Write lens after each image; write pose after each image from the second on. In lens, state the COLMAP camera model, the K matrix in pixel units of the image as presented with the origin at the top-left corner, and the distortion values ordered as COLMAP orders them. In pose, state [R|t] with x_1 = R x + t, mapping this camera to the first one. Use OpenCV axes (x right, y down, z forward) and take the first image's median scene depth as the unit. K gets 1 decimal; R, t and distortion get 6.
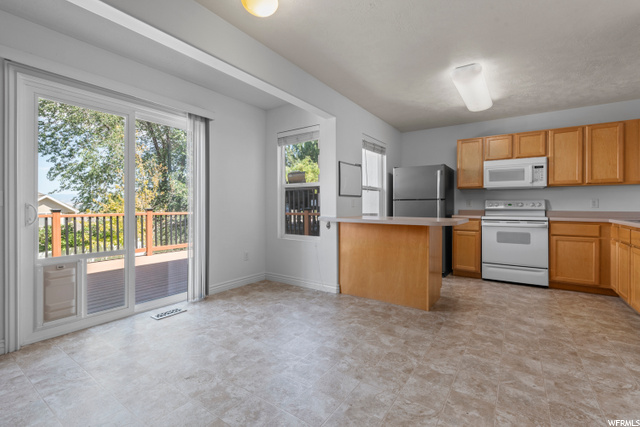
lens RADIAL K [[282.3, 0, 320.0], [0, 282.3, 213.5], [0, 0, 1]] dist [0.000674, 0.000276]
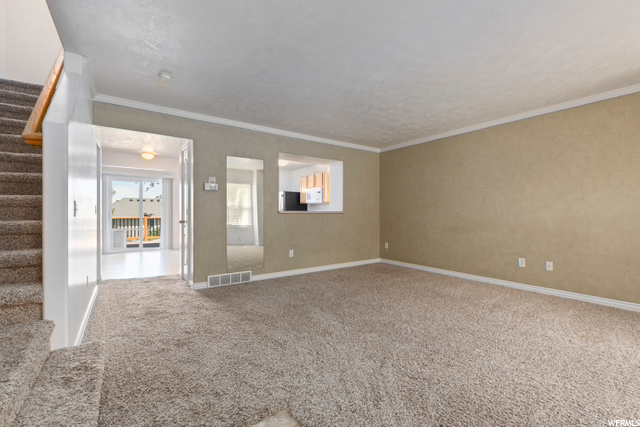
lens RADIAL K [[282.3, 0, 320.0], [0, 282.3, 213.5], [0, 0, 1]] dist [0.000674, 0.000276]
pose [[0.940827, -0.002110, -0.338881, 1.429852], [-0.000704, 0.999966, -0.008181, -0.004219], [0.338887, 0.007936, 0.940794, -0.788438]]
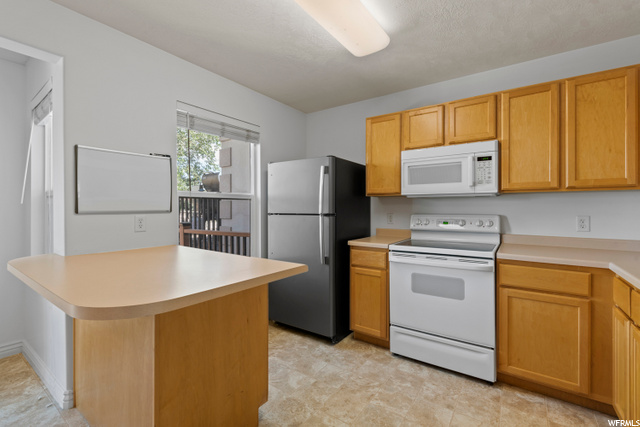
lens RADIAL K [[279.8, 0, 319.8], [0, 279.8, 215.7], [0, 0, 1]] dist [-0.001881, -0.000310]
pose [[0.999992, -0.001004, -0.003894, 0.450668], [0.000990, 0.999993, -0.003663, -0.049431], [0.003898, 0.003659, 0.999986, 0.442967]]
